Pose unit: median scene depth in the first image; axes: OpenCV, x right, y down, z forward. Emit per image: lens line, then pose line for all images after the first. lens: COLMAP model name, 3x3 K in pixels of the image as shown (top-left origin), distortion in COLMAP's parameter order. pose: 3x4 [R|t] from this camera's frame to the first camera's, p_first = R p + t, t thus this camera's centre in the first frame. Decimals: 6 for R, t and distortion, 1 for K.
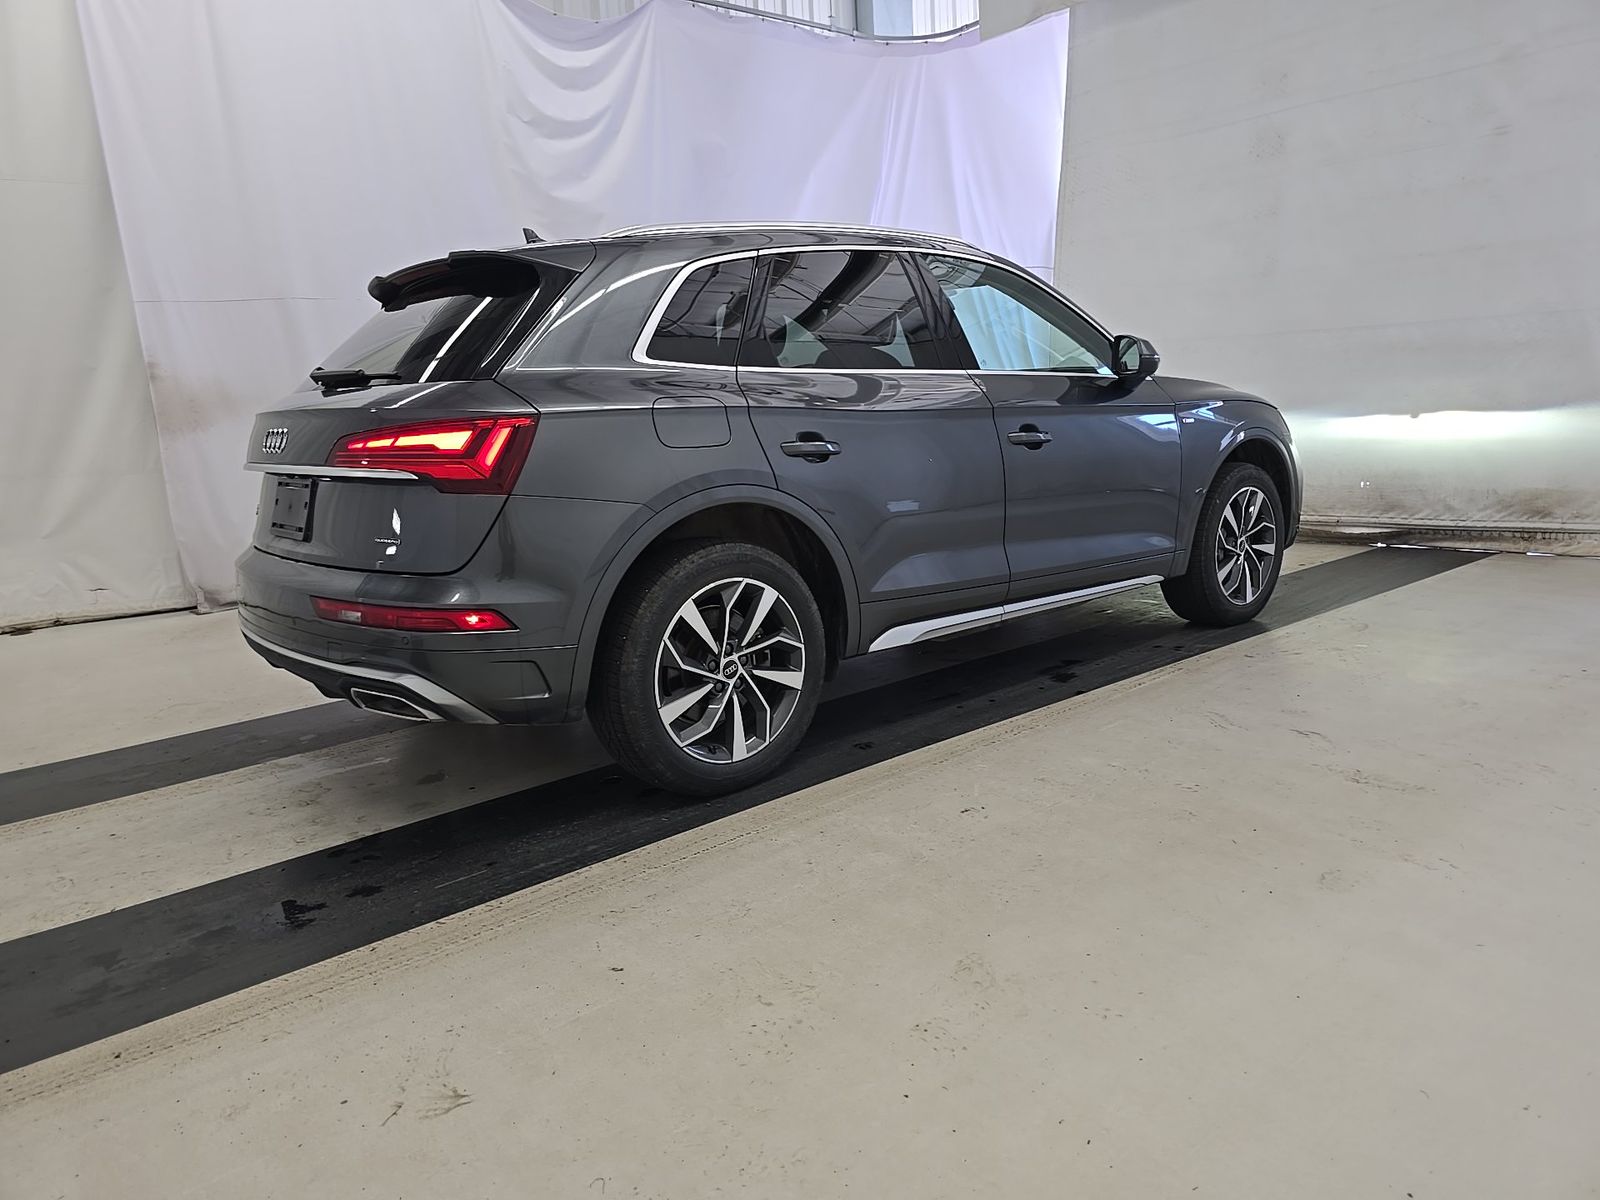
lens RADIAL K [[1053.7, 0, 794.1], [0, 1053.7, 645.8], [0, 0, 1]] dist [0.049277, -0.042762]
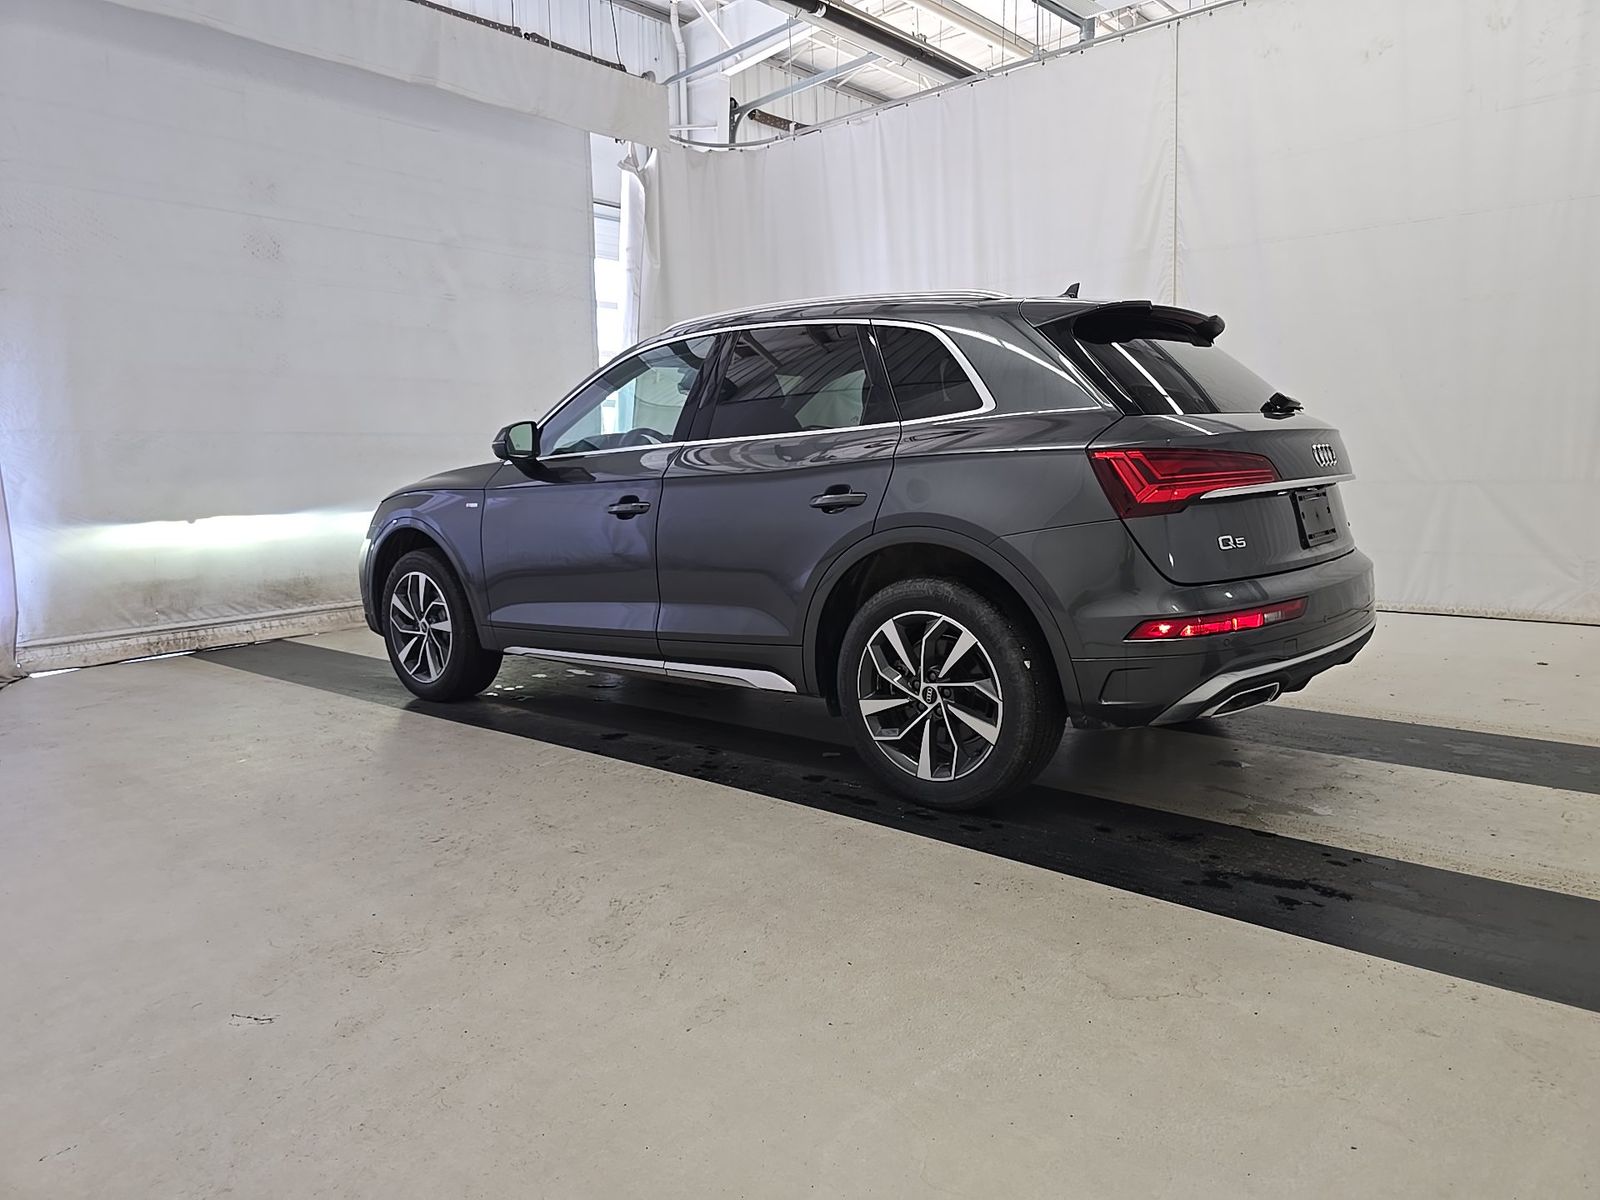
lens RADIAL K [[1081.7, 0, 808.8], [0, 1081.7, 608.5], [0, 0, 1]] dist [0.048461, -0.045608]
pose [[-0.169474, -0.079444, 0.982327, -1.230579], [0.256057, 0.958966, 0.121731, -0.252704], [-0.951690, 0.272162, -0.142178, 1.377009]]
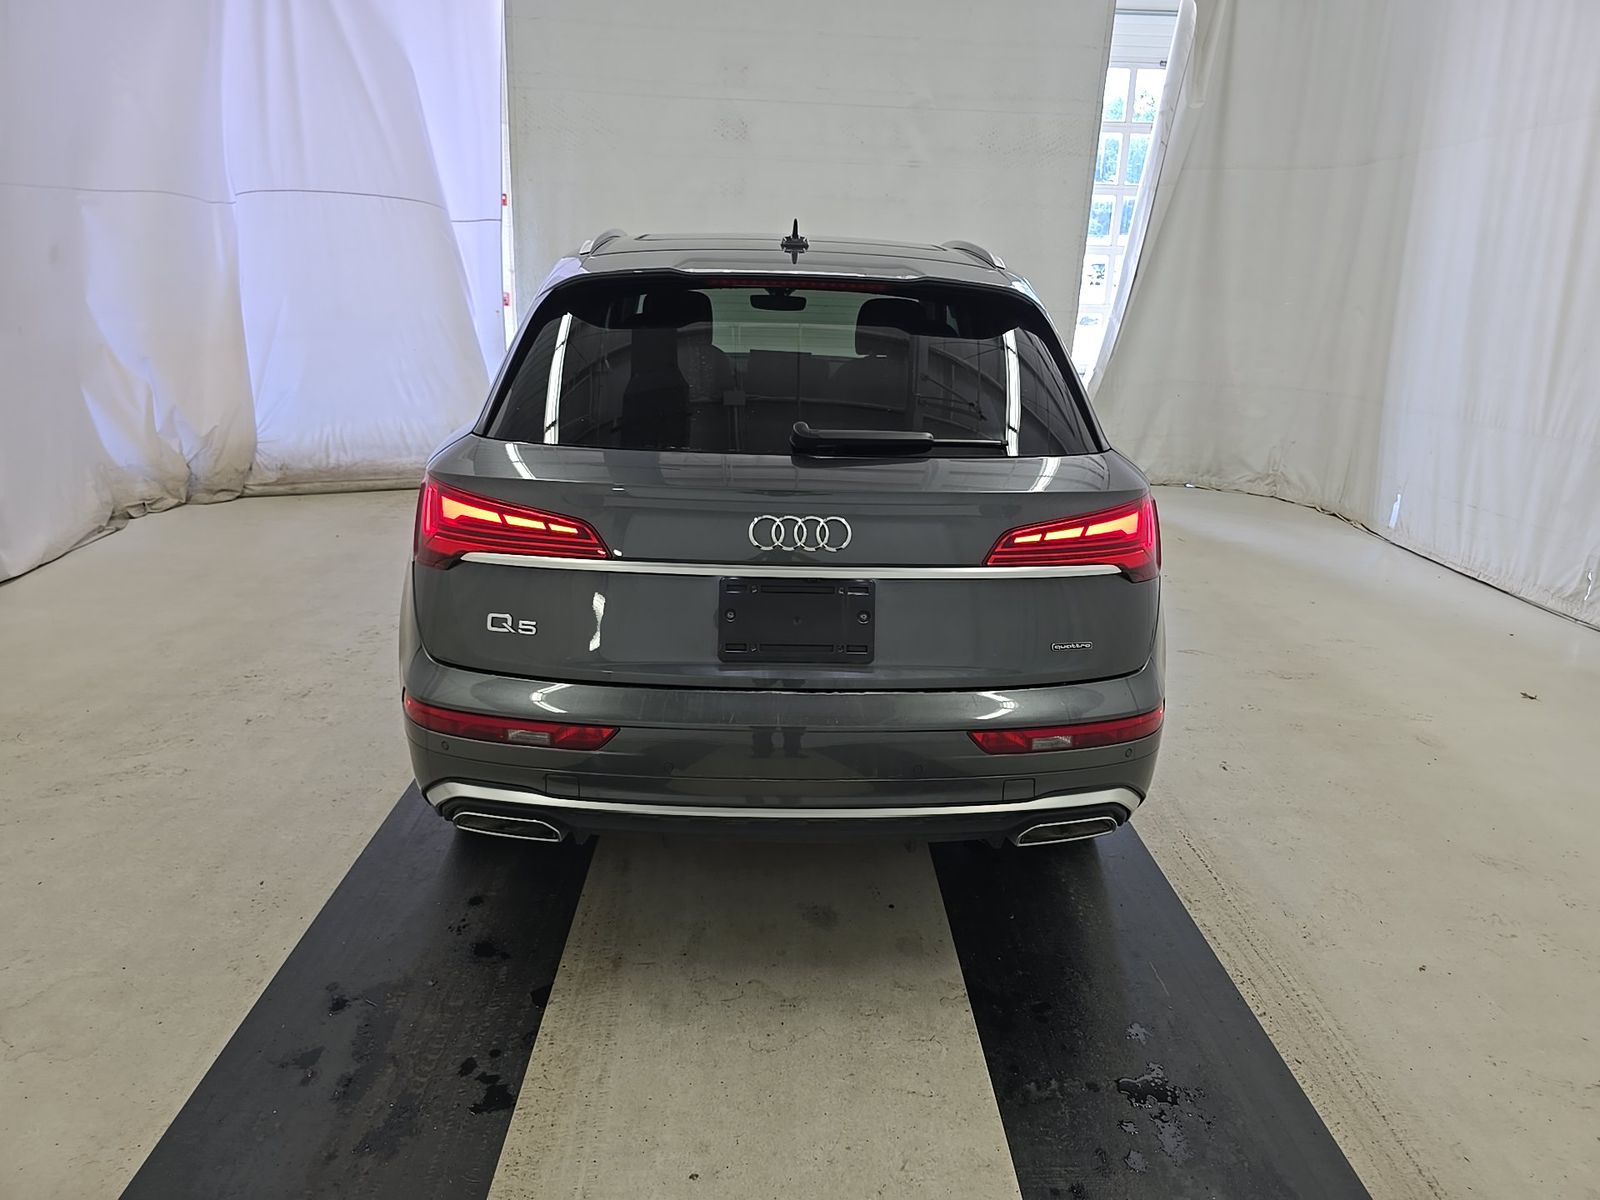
lens RADIAL K [[1081.7, 0, 808.8], [0, 1081.7, 608.5], [0, 0, 1]] dist [0.048461, -0.045608]
pose [[0.612221, -0.160789, 0.774166, -0.848637], [0.111384, 0.986880, 0.116884, -0.181415], [-0.782802, 0.014671, 0.622098, 0.438914]]
